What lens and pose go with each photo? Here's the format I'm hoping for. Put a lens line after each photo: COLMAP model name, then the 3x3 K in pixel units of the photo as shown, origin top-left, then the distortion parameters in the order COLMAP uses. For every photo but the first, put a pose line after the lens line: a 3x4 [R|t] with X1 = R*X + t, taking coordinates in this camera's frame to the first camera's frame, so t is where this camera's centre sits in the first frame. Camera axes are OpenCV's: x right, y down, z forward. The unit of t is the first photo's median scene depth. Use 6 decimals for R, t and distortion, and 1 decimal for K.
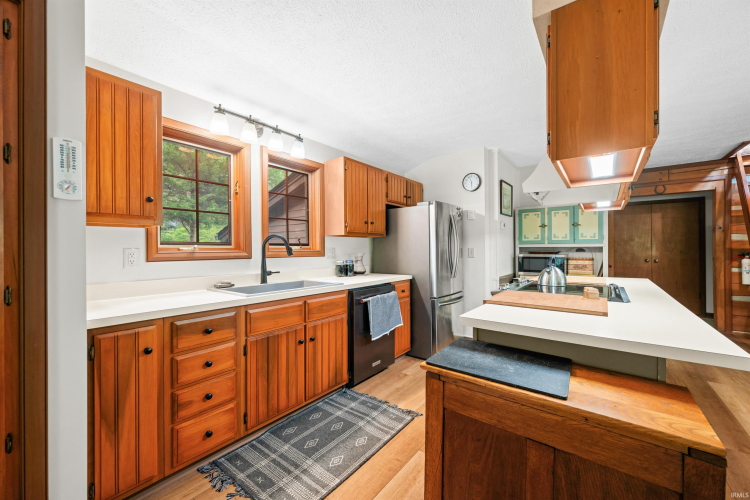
lens RADIAL K [[294.7, 0, 371.1], [0, 294.7, 249.3], [0, 0, 1]] dist [-0.002134, 0.000174]
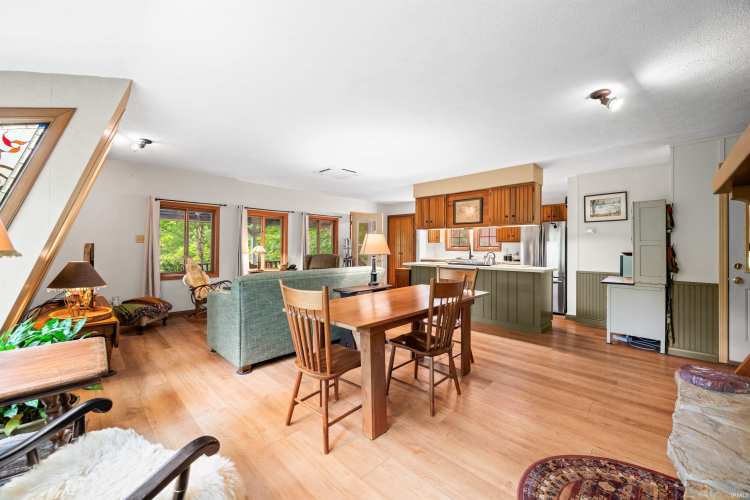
lens RADIAL K [[294.7, 0, 376.4], [0, 294.7, 248.5], [0, 0, 1]] dist [-0.002134, 0.000174]
pose [[-0.111124, 0.007689, -0.993777, 1.841633], [-0.008943, 0.999922, 0.008737, -0.009368], [0.993766, 0.009858, -0.111046, 0.243103]]
